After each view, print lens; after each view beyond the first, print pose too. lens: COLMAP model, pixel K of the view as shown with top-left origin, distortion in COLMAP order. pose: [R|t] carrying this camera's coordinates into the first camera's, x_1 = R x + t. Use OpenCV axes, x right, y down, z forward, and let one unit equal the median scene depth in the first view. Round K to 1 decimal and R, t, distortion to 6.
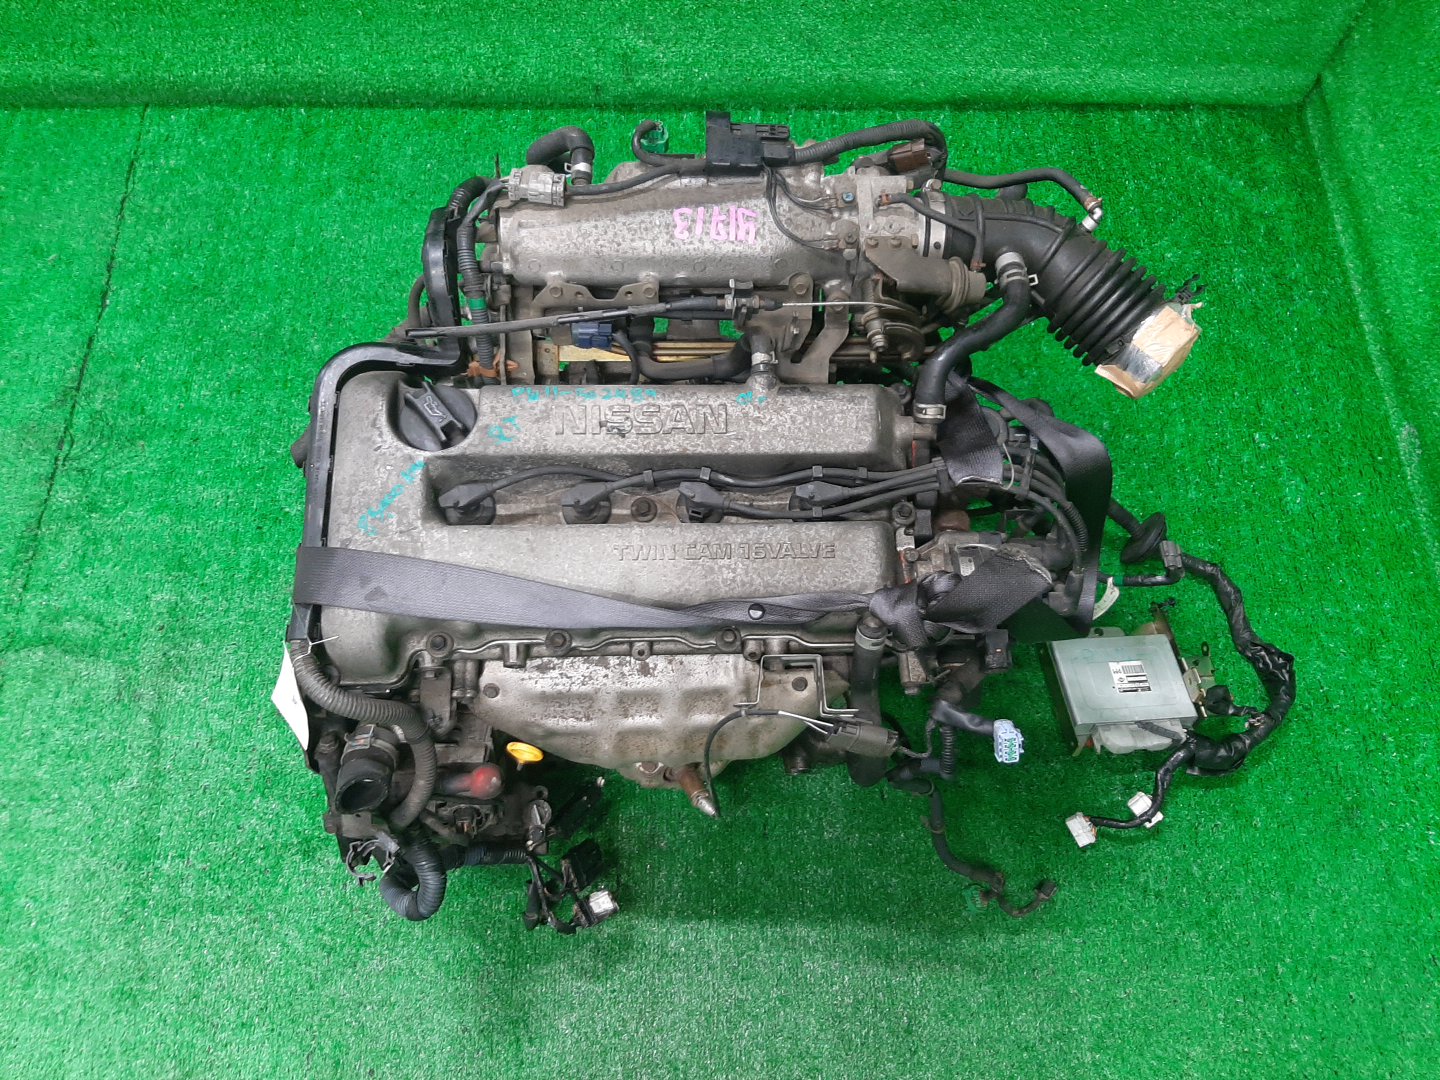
lens RADIAL K [[1079.0, 0, 728.1], [0, 1079.0, 539.0], [0, 0, 1]] dist [0.069800, -0.114137]
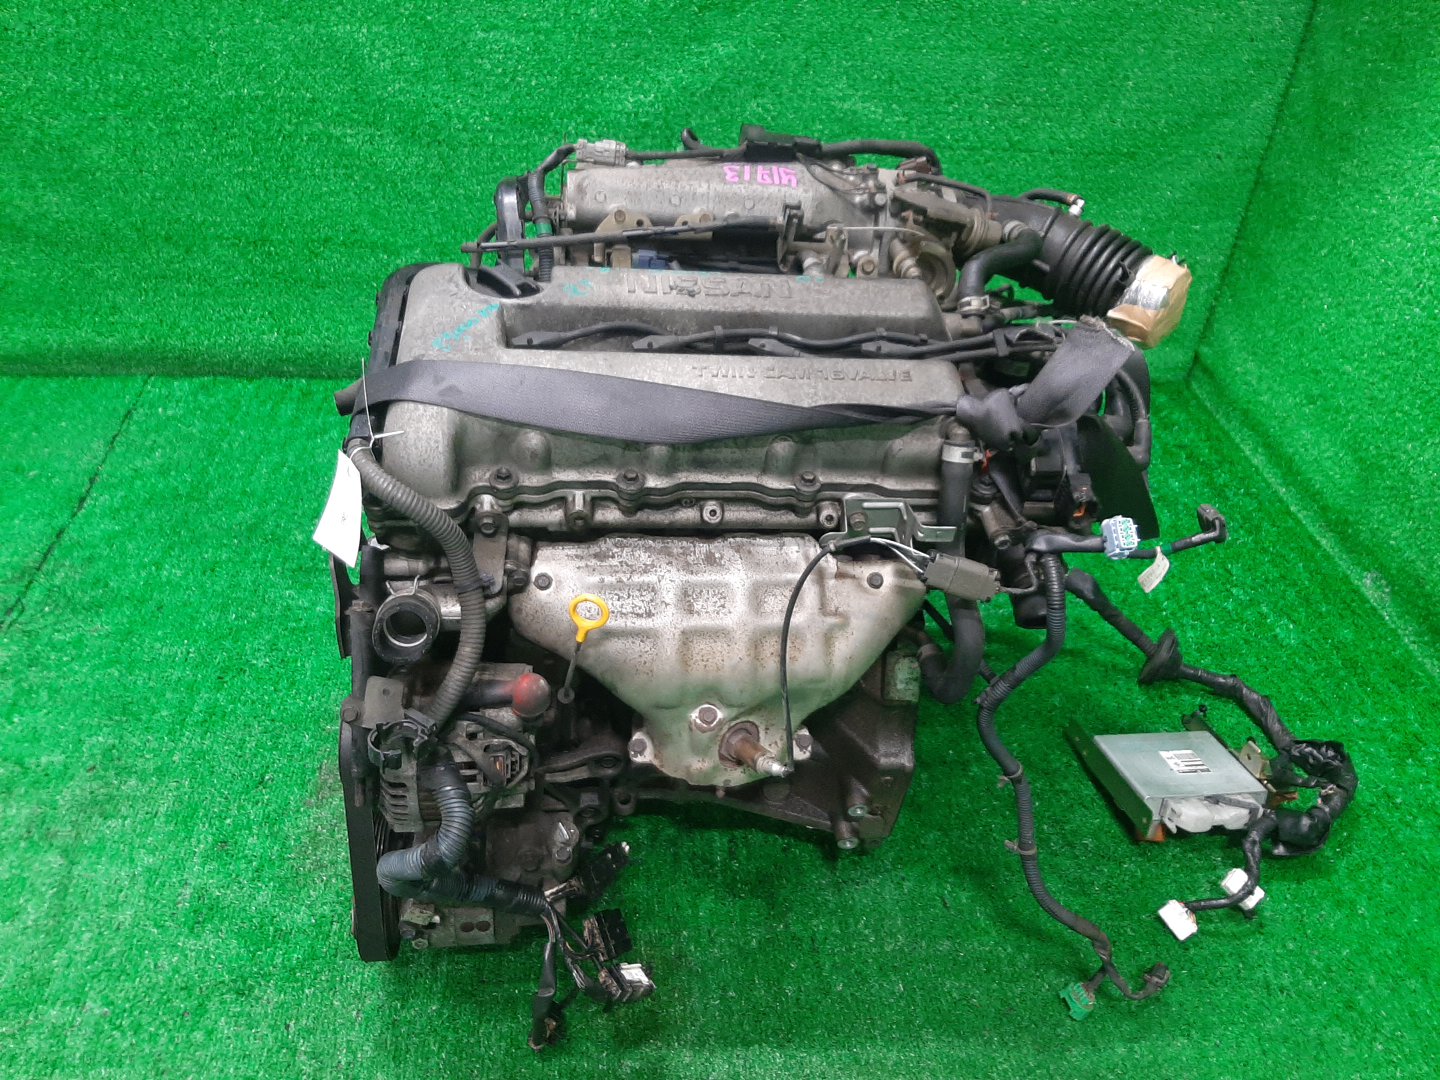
lens RADIAL K [[1099.7, 0, 717.5], [0, 1099.7, 588.5], [0, 0, 1]] dist [0.071130, -0.134404]
pose [[0.995274, -0.013675, 0.096137, -0.115703], [0.057536, 0.880576, -0.470399, 0.418602], [-0.078223, 0.473707, 0.877202, 0.131940]]
